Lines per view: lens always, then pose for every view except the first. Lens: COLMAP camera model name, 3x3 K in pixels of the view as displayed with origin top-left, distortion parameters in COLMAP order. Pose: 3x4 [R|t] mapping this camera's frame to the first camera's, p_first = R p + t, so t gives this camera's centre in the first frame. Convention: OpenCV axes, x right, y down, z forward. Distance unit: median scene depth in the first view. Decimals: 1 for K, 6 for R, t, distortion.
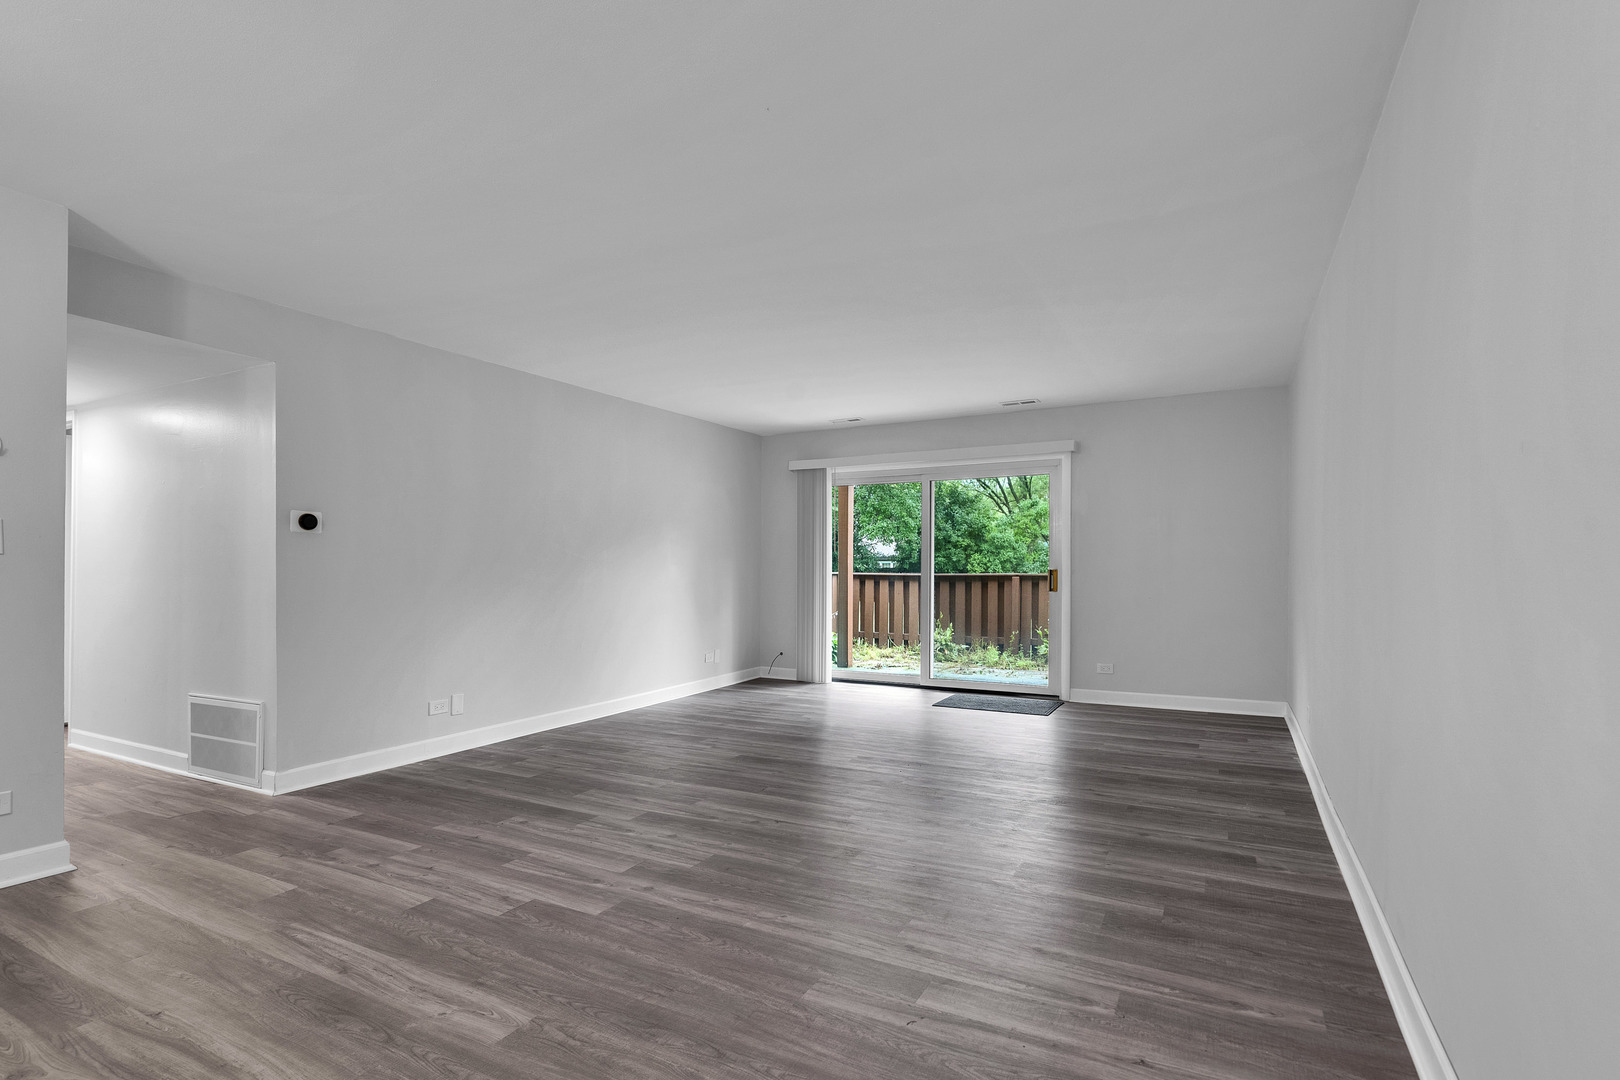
lens RADIAL K [[757.8, 0, 806.9], [0, 757.8, 582.3], [0, 0, 1]] dist [-0.003608, 0.003115]
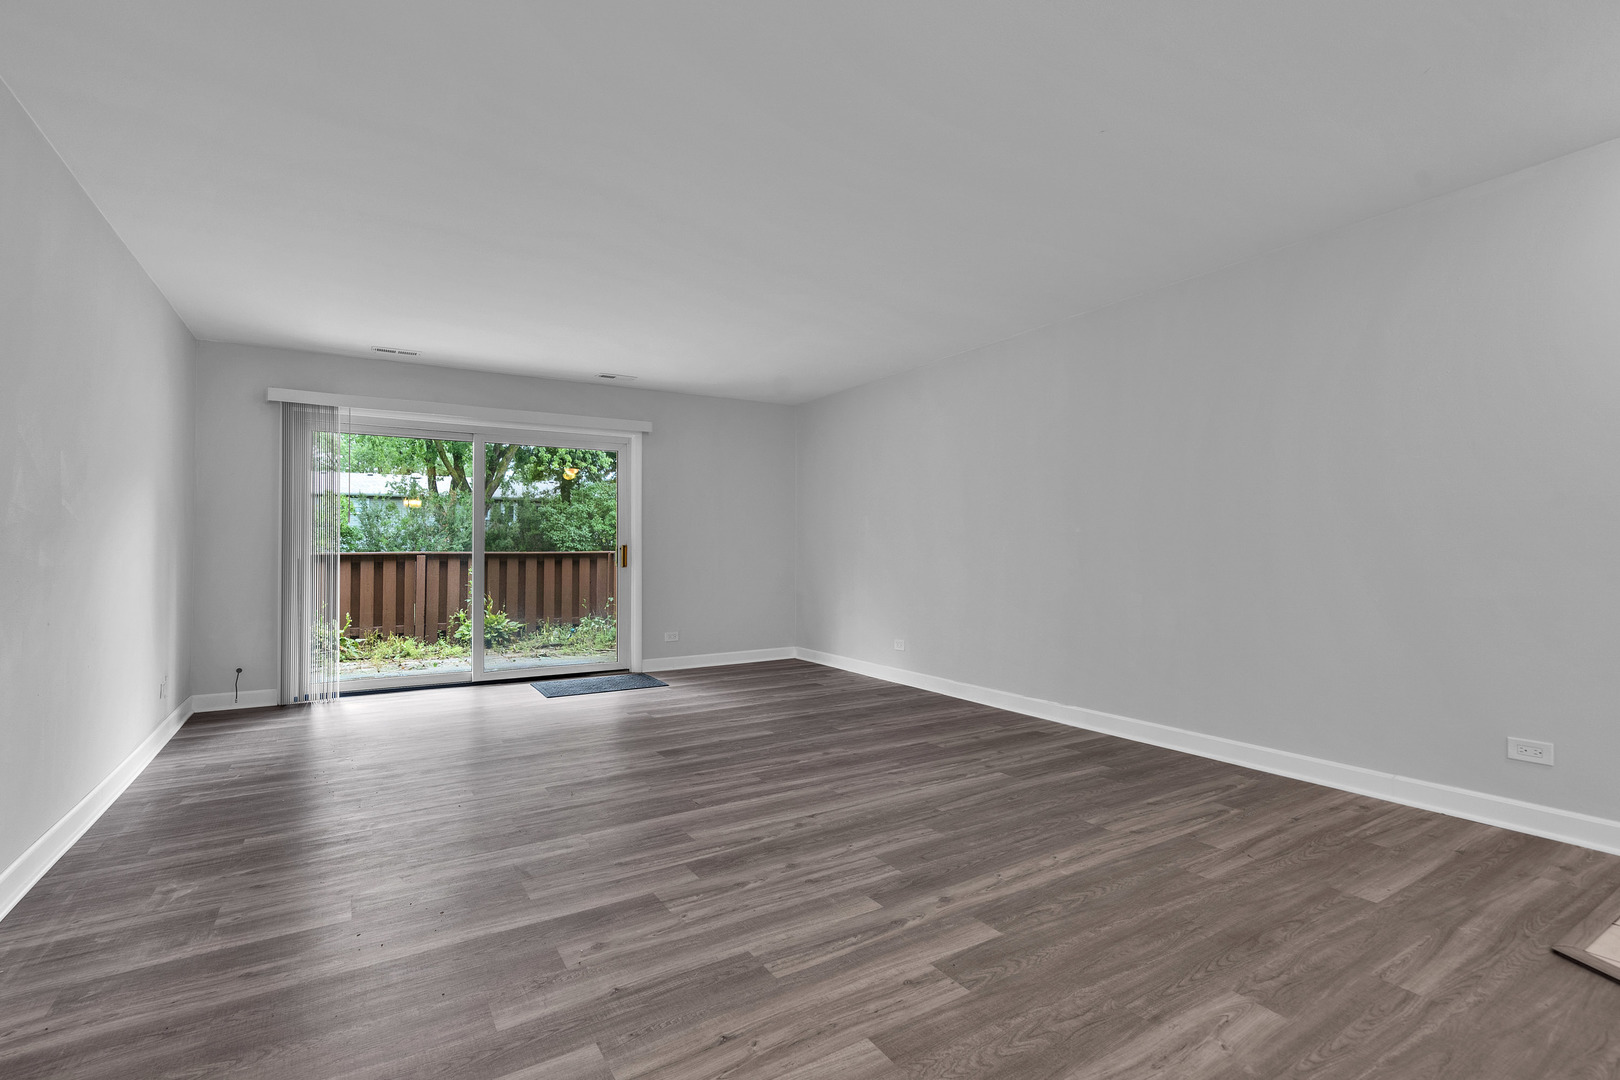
lens RADIAL K [[757.8, 0, 796.1], [0, 757.8, 537.4], [0, 0, 1]] dist [-0.003608, 0.003115]
pose [[0.508158, 0.012399, 0.861175, -0.831910], [0.017554, 0.999540, -0.024750, 0.004461], [-0.861085, 0.027694, 0.507706, 0.546893]]
